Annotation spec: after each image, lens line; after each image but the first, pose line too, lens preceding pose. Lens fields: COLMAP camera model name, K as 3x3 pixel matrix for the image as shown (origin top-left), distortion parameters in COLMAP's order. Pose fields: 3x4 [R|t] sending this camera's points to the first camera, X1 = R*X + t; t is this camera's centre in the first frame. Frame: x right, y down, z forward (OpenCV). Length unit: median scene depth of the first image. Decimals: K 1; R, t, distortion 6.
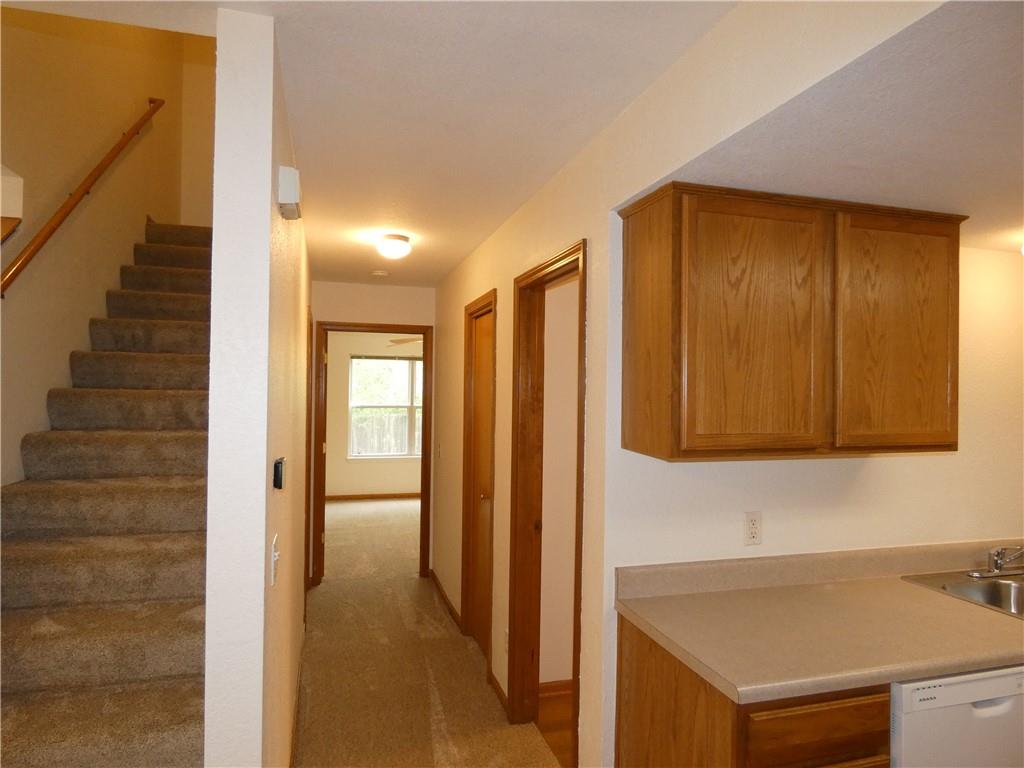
lens RADIAL K [[621.5, 0, 511.3], [0, 621.5, 386.3], [0, 0, 1]] dist [-0.000693, 0.001553]
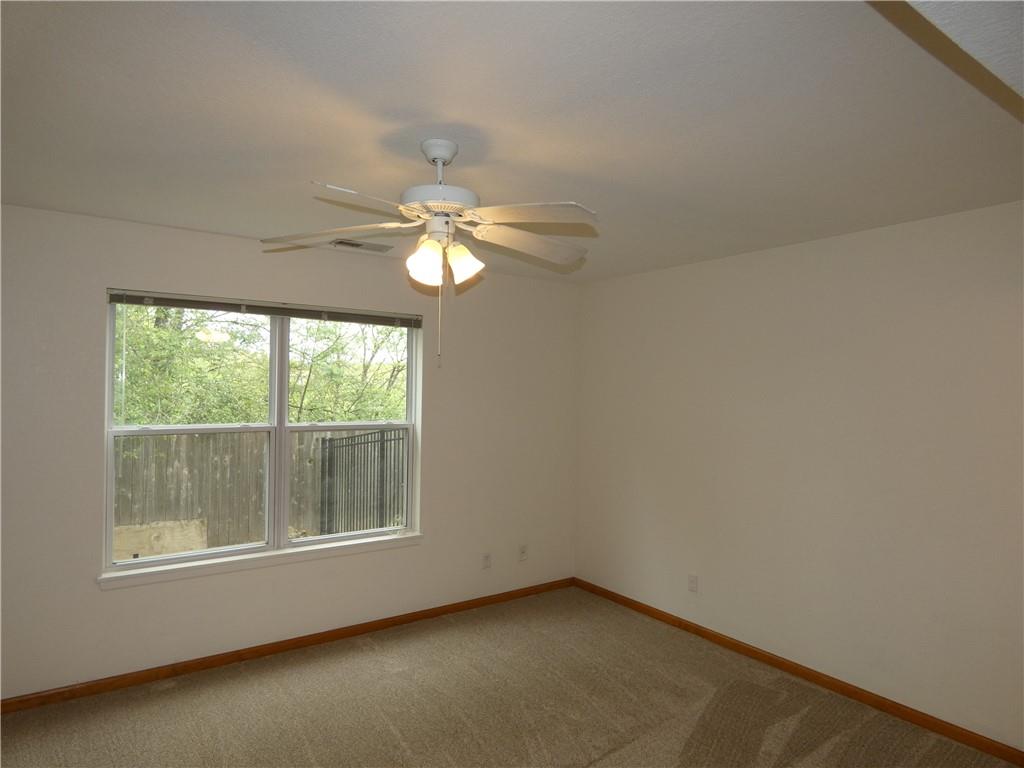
lens RADIAL K [[621.5, 0, 518.1], [0, 621.5, 387.1], [0, 0, 1]] dist [-0.000693, 0.001553]
pose [[0.942172, -0.003900, 0.335106, -0.108941], [0.000332, 0.999943, 0.010702, 0.000814], [-0.335129, -0.009972, 0.942120, 0.405345]]
